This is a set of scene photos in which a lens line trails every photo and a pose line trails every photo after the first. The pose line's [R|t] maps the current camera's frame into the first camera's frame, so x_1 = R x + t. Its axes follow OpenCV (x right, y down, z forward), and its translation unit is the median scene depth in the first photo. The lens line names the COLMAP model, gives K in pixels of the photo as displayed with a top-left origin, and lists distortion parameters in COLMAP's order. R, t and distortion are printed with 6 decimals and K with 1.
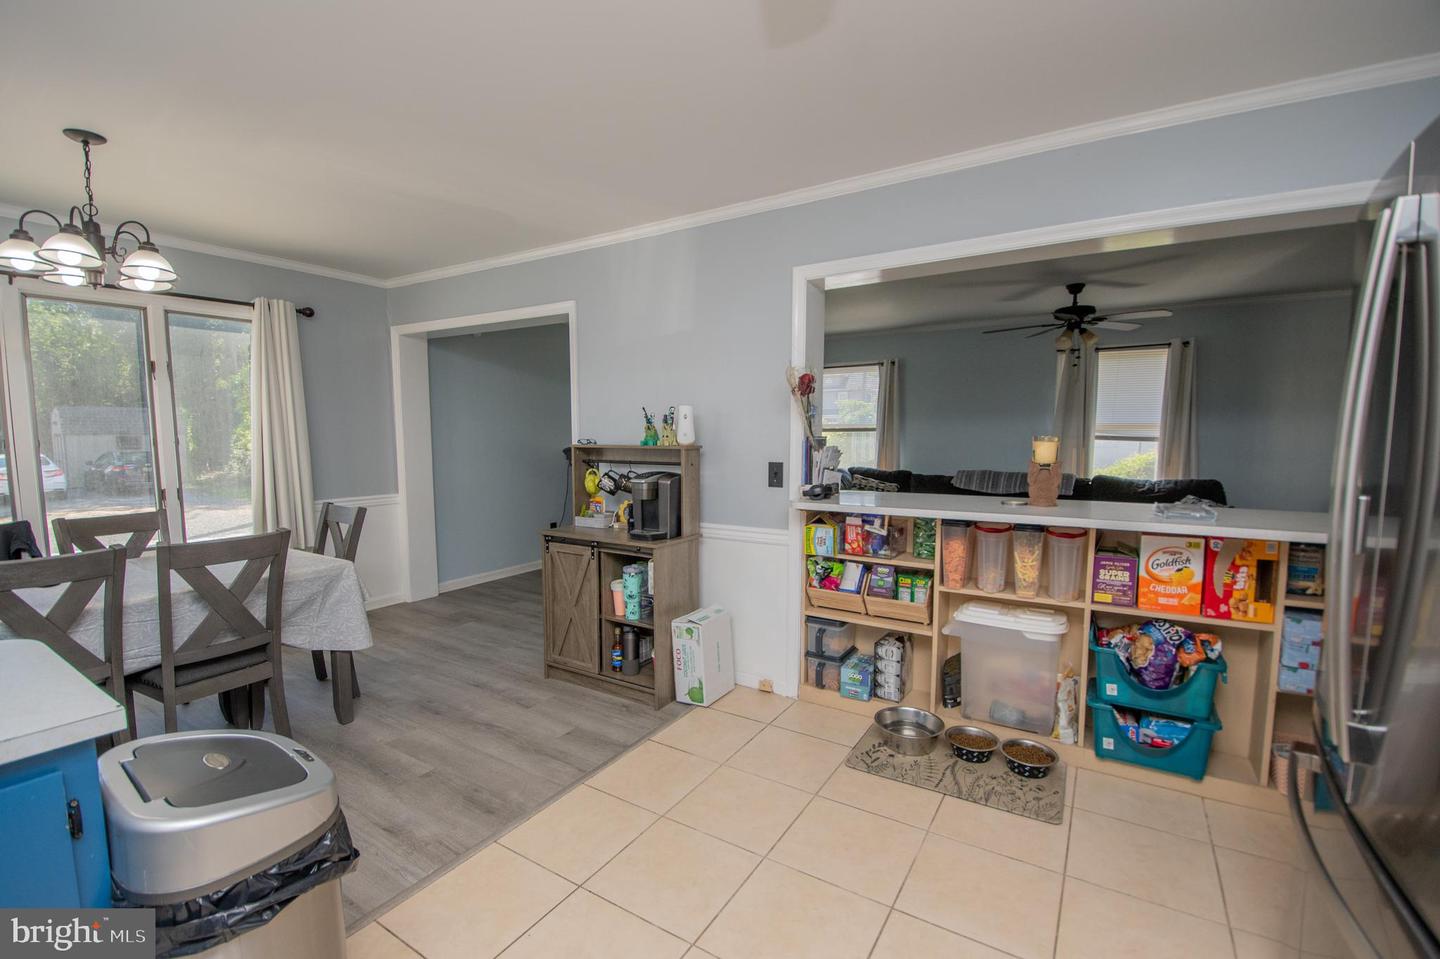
lens RADIAL K [[622.0, 0, 715.5], [0, 622.0, 489.5], [0, 0, 1]] dist [-0.000145, -0.000205]
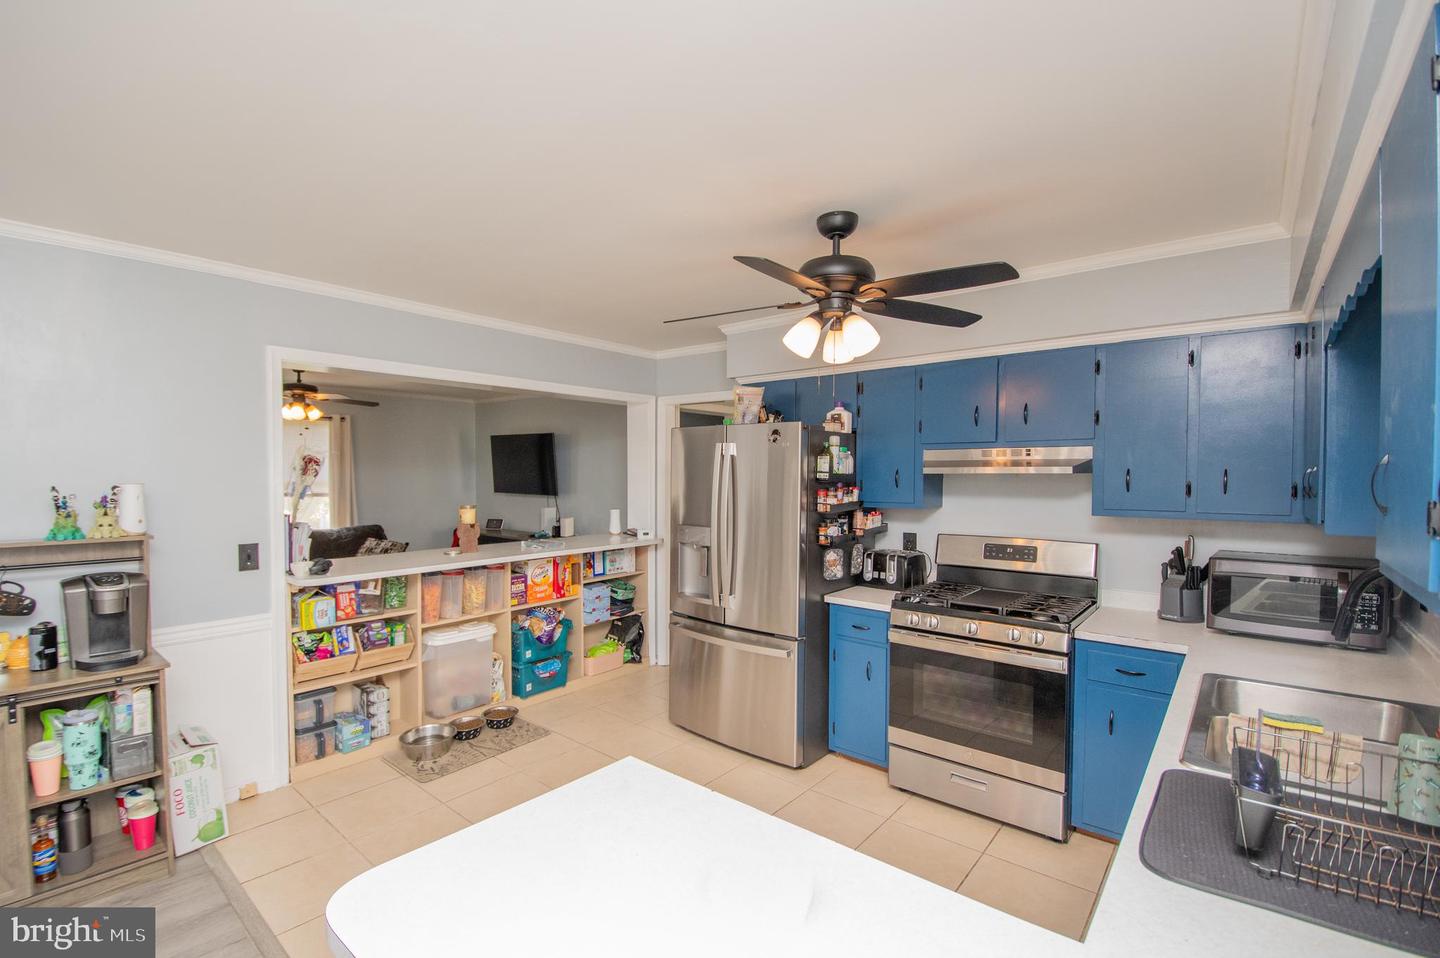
lens RADIAL K [[633.2, 0, 720.0], [0, 633.2, 479.0], [0, 0, 1]] dist [-0.020914, -0.000421]
pose [[0.127019, -0.007747, 0.991870, -0.806282], [0.089122, 0.996014, -0.003634, -0.080574], [-0.987888, 0.088859, 0.127203, 0.186185]]
